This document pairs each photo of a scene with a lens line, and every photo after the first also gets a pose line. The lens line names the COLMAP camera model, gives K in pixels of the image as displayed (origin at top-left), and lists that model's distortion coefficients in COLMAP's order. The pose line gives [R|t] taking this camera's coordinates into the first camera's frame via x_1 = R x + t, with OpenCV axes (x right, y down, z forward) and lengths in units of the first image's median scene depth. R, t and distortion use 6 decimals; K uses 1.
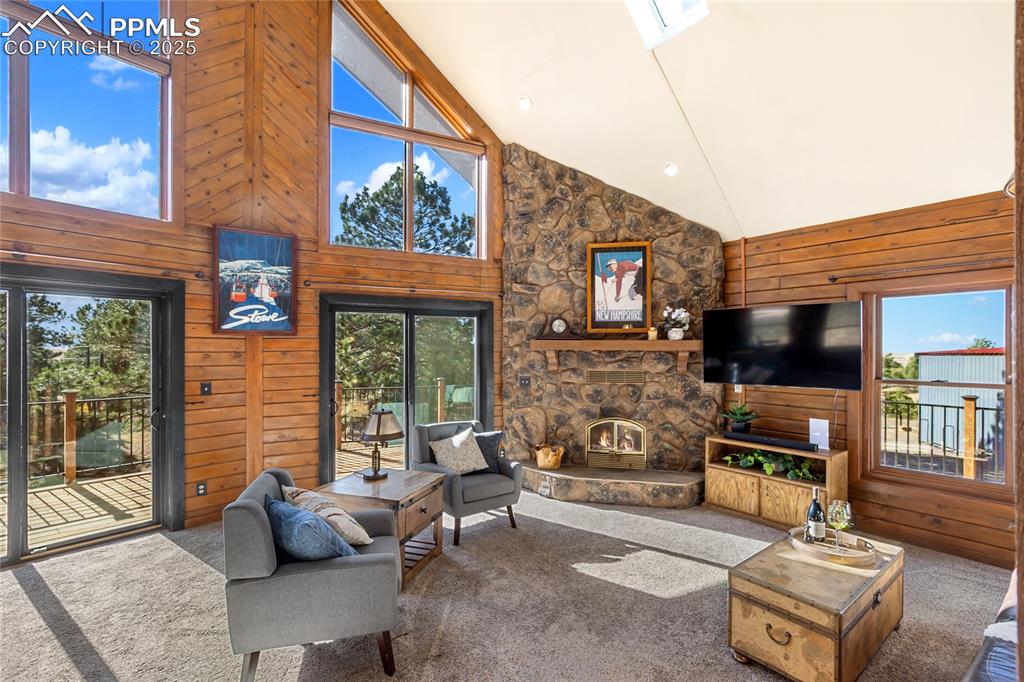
lens RADIAL K [[456.6, 0, 512.0], [0, 456.6, 346.7], [0, 0, 1]] dist [0.002746, 0.000394]
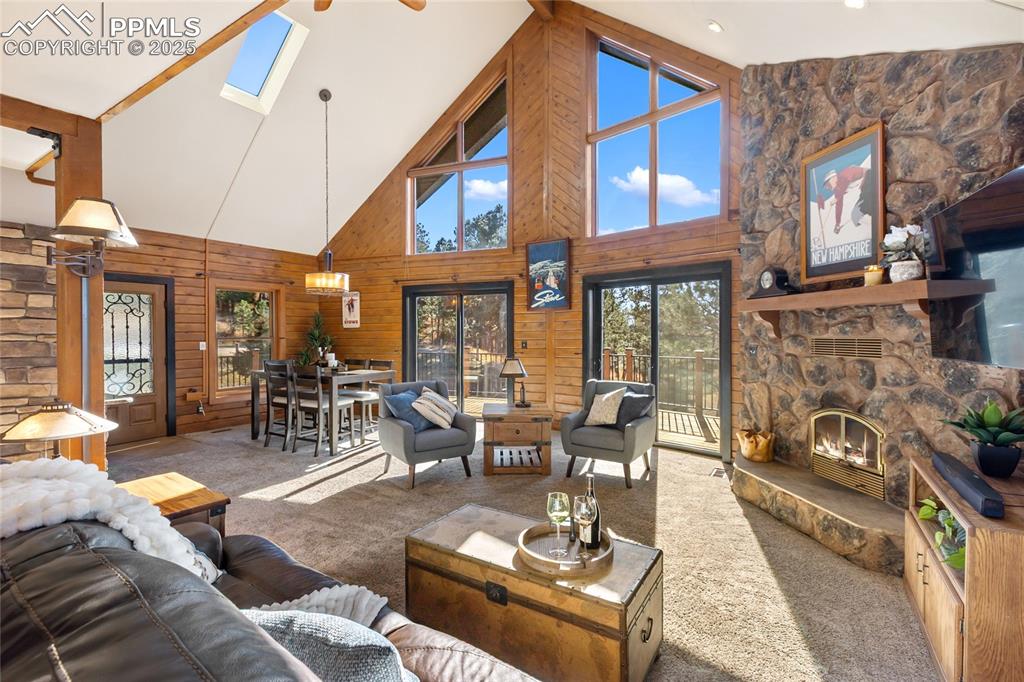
lens RADIAL K [[462.5, 0, 510.8], [0, 462.5, 333.1], [0, 0, 1]] dist [0.002117, 0.000387]
pose [[0.329120, -0.005445, -0.944272, 0.713833], [0.010393, 0.999944, -0.002144, 0.043039], [0.944231, -0.009108, 0.329158, 0.335753]]
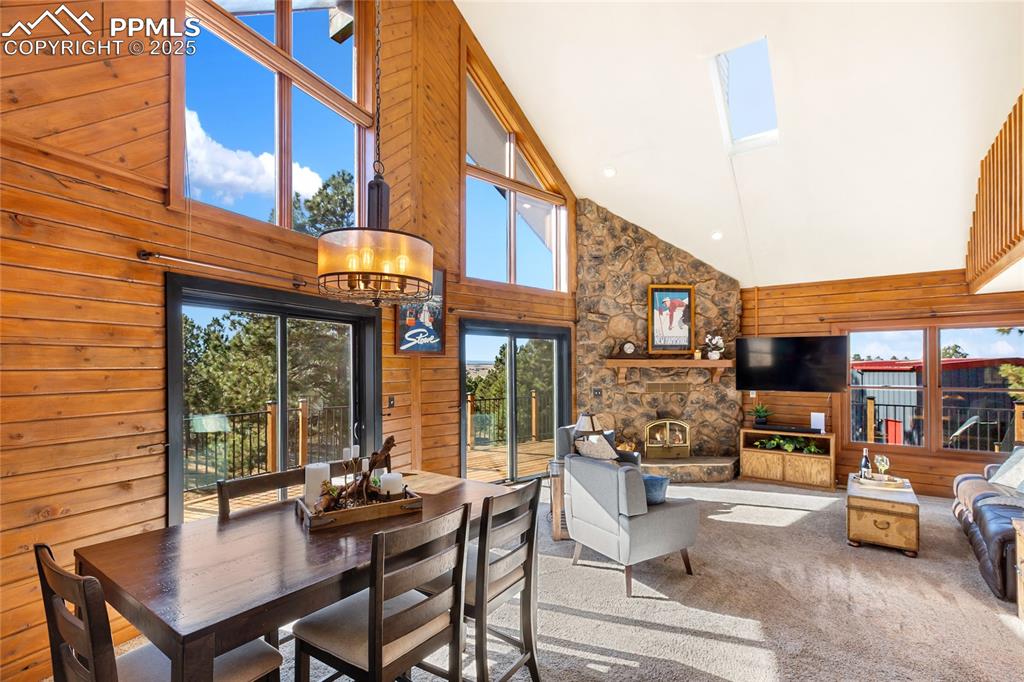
lens RADIAL K [[465.4, 0, 517.6], [0, 465.4, 361.0], [0, 0, 1]] dist [0.001152, 0.000217]
pose [[0.963350, 0.000729, 0.268245, -0.553134], [-0.000046, 0.999997, -0.002552, -0.006419], [-0.268246, 0.002446, 0.963347, -0.167825]]
